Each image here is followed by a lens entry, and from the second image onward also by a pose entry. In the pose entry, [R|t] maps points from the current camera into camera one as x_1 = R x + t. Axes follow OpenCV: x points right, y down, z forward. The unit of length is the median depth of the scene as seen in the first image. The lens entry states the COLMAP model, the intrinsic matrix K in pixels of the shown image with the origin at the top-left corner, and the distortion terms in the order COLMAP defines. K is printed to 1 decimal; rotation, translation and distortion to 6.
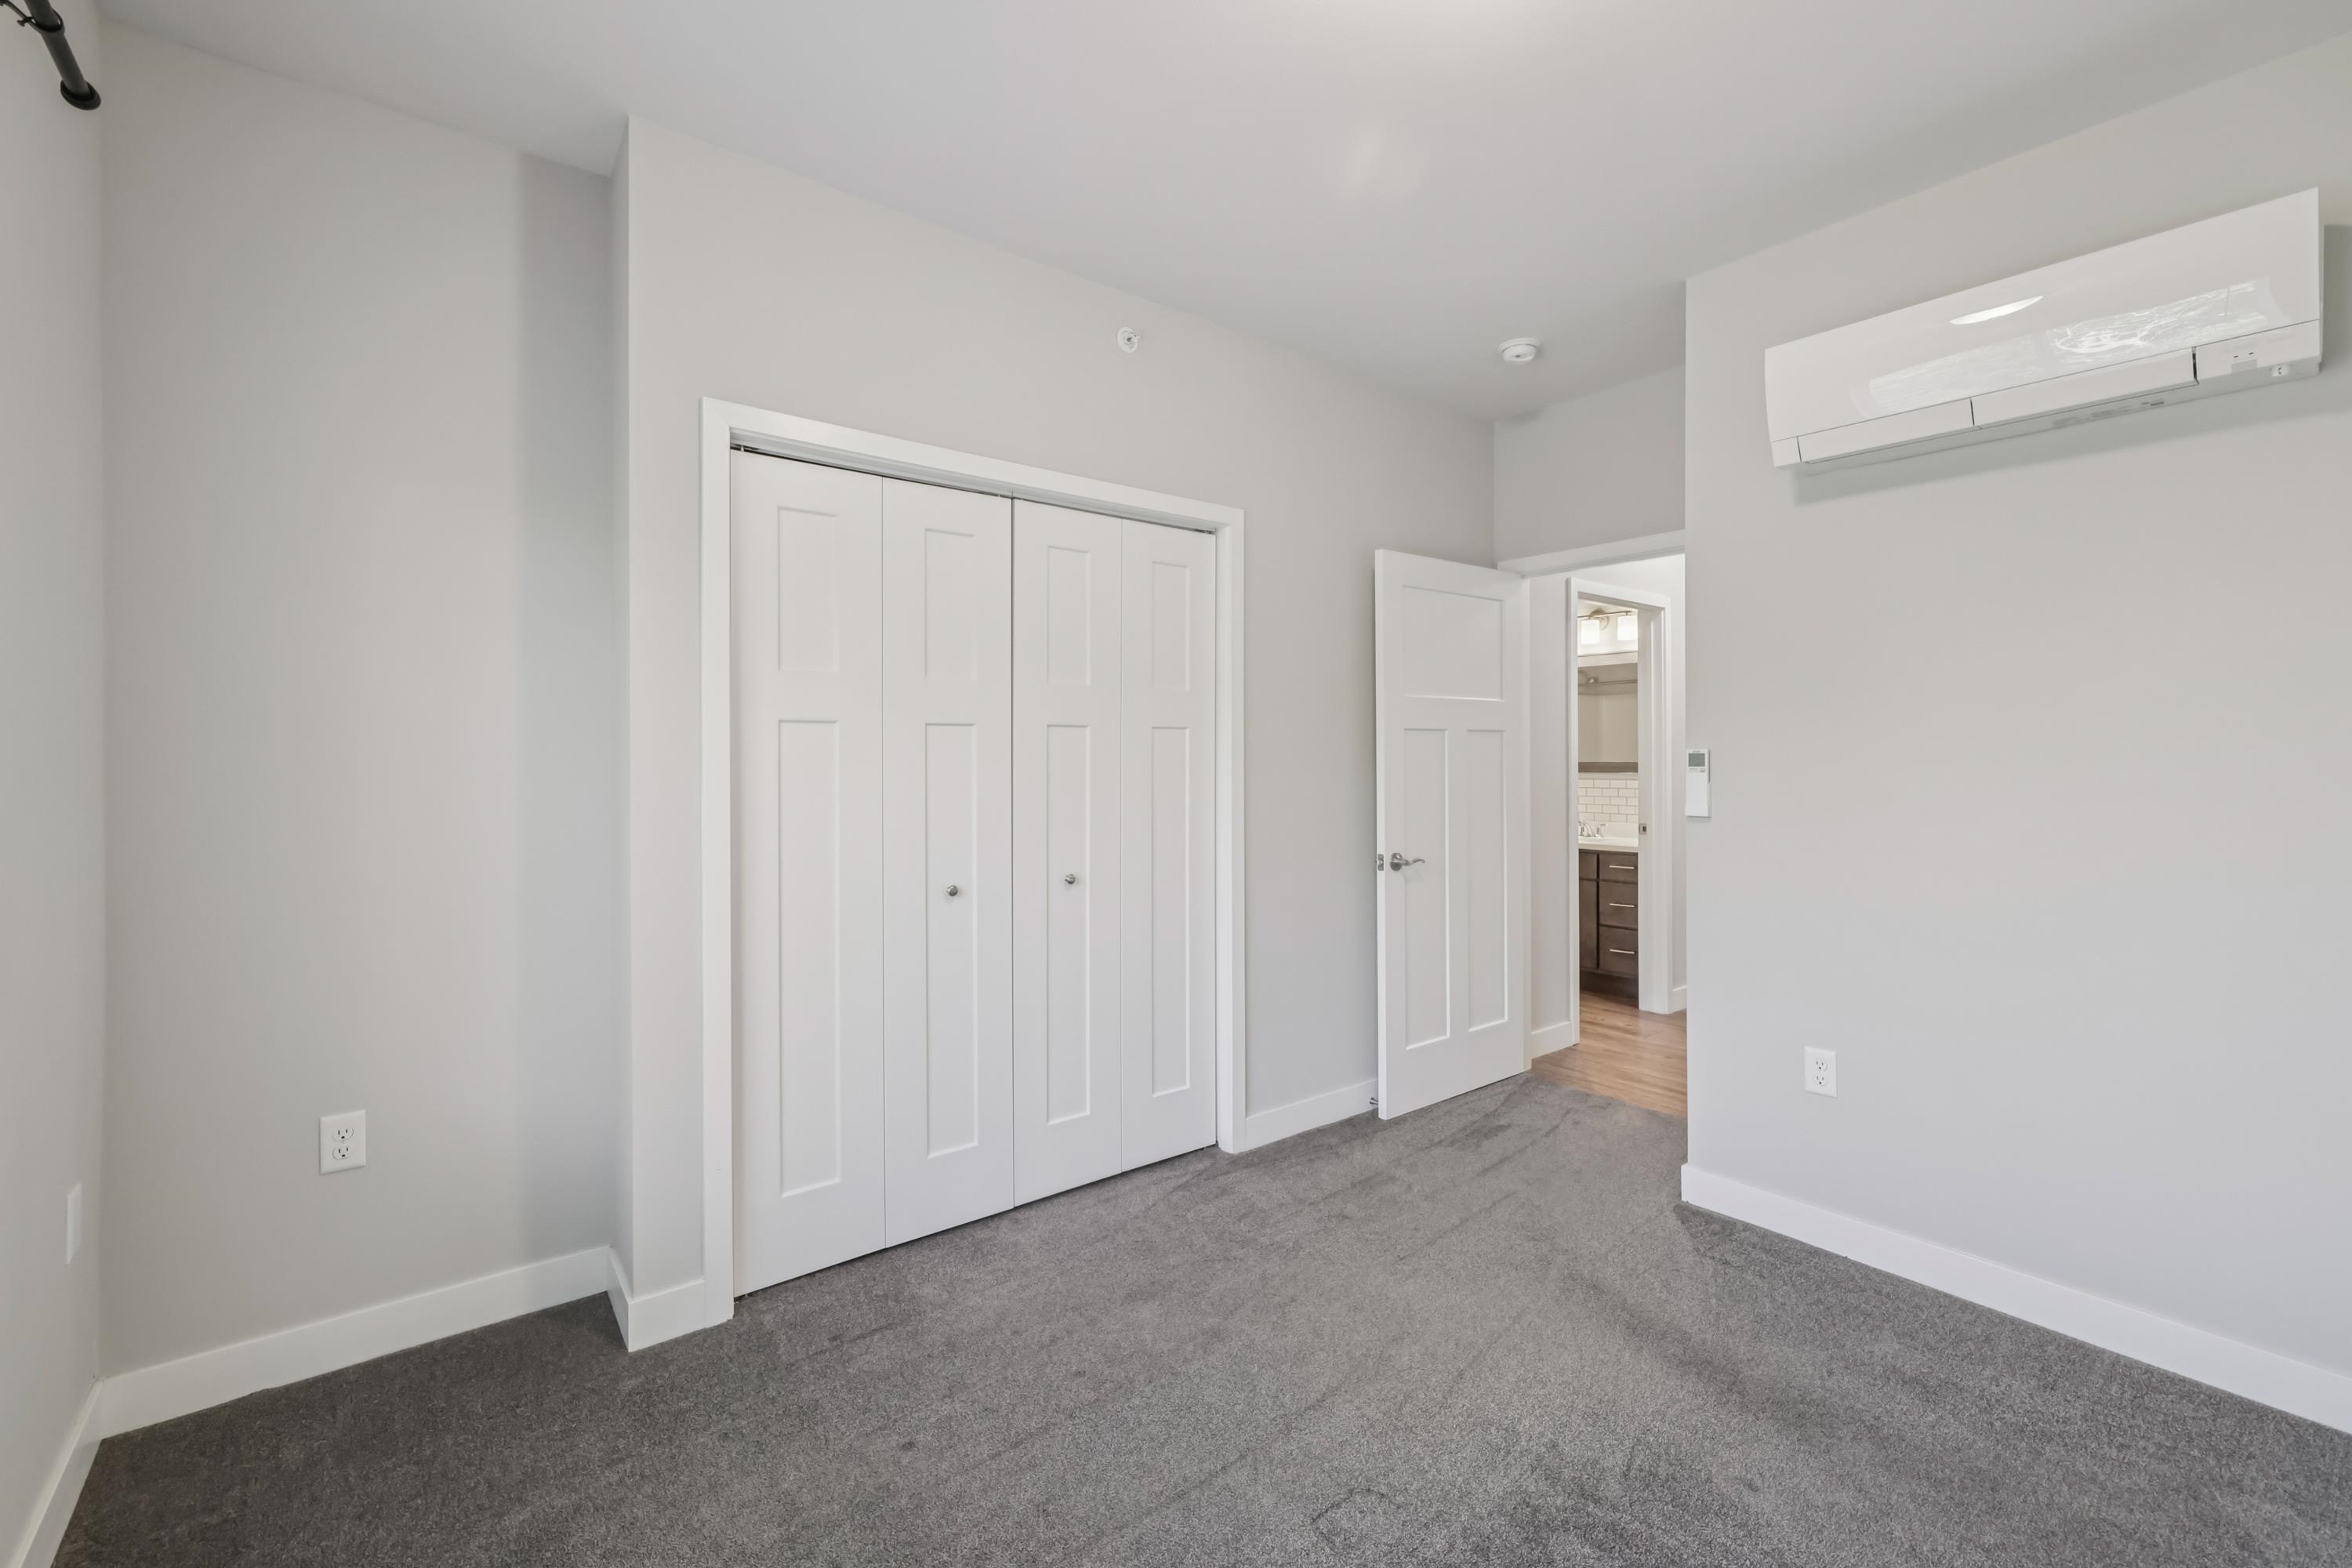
lens RADIAL K [[999.2, 0, 1162.3], [0, 999.2, 759.2], [0, 0, 1]] dist [-0.001263, 0.000248]
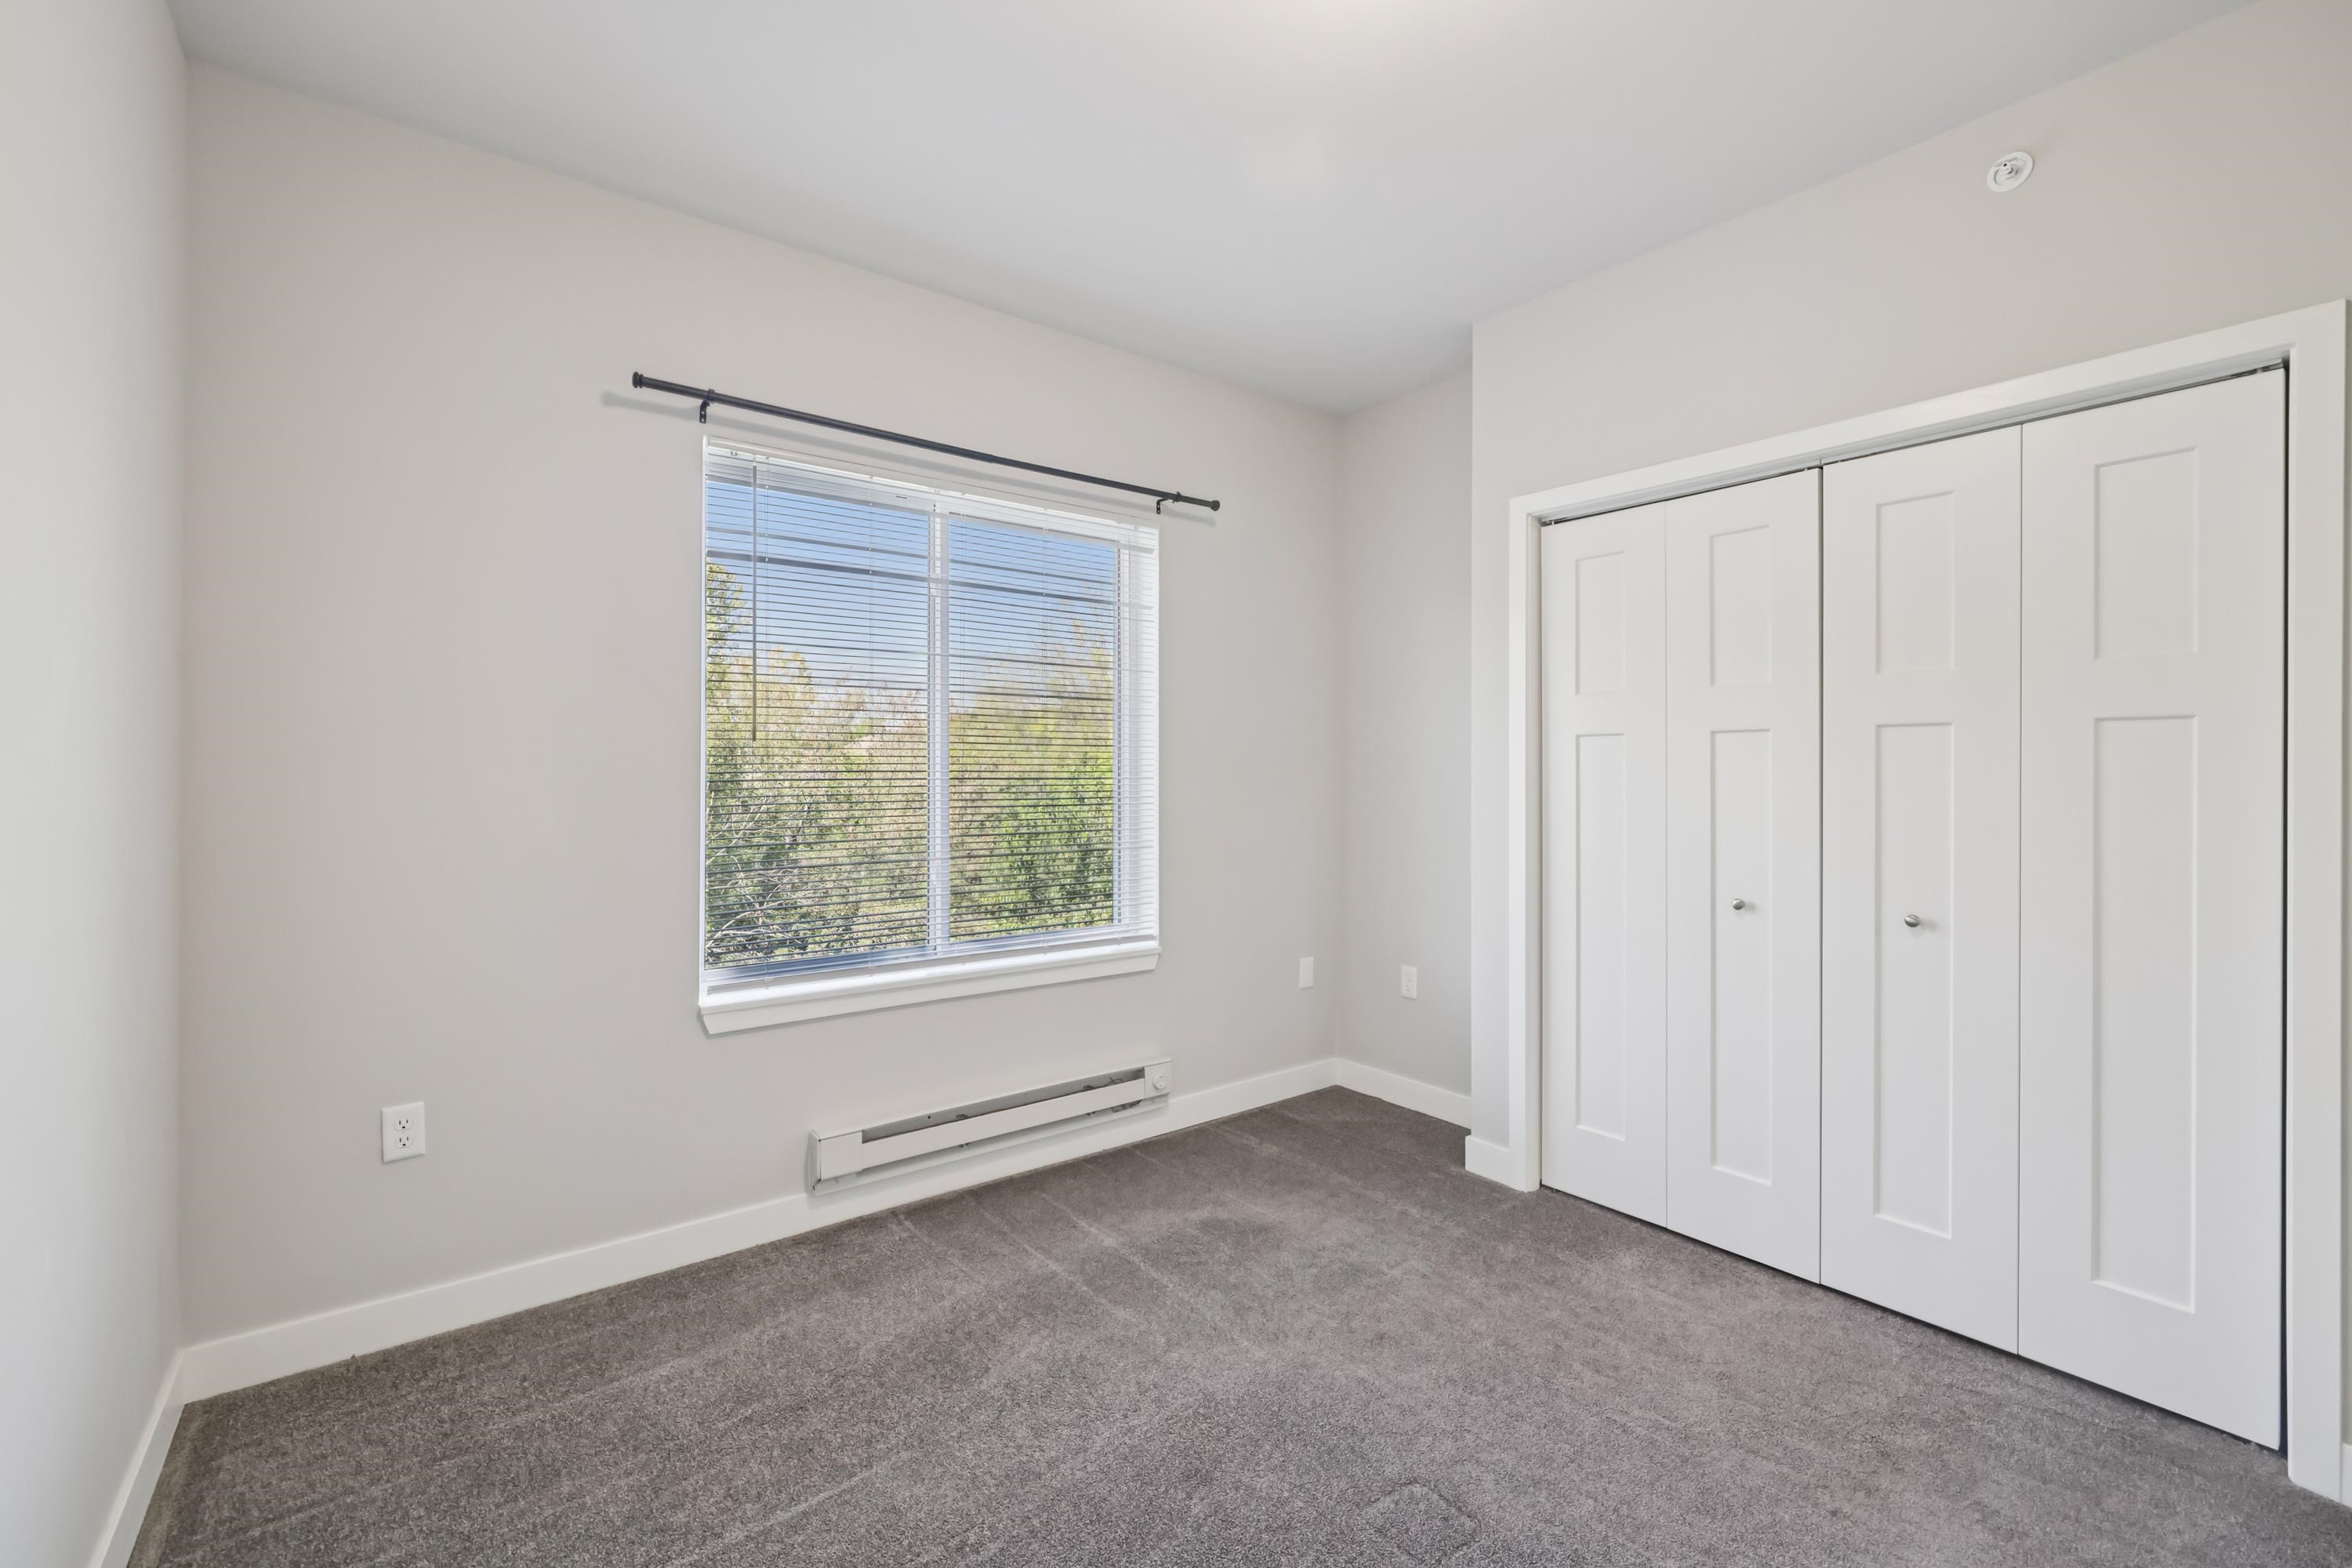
lens RADIAL K [[992.7, 0, 1165.1], [0, 992.7, 776.2], [0, 0, 1]] dist [-0.001142, 0.000626]
pose [[-0.004756, 0.008835, -0.999950, 0.817655], [-0.004605, 0.999950, 0.008857, 0.002754], [0.999978, 0.004647, -0.004715, 0.497348]]
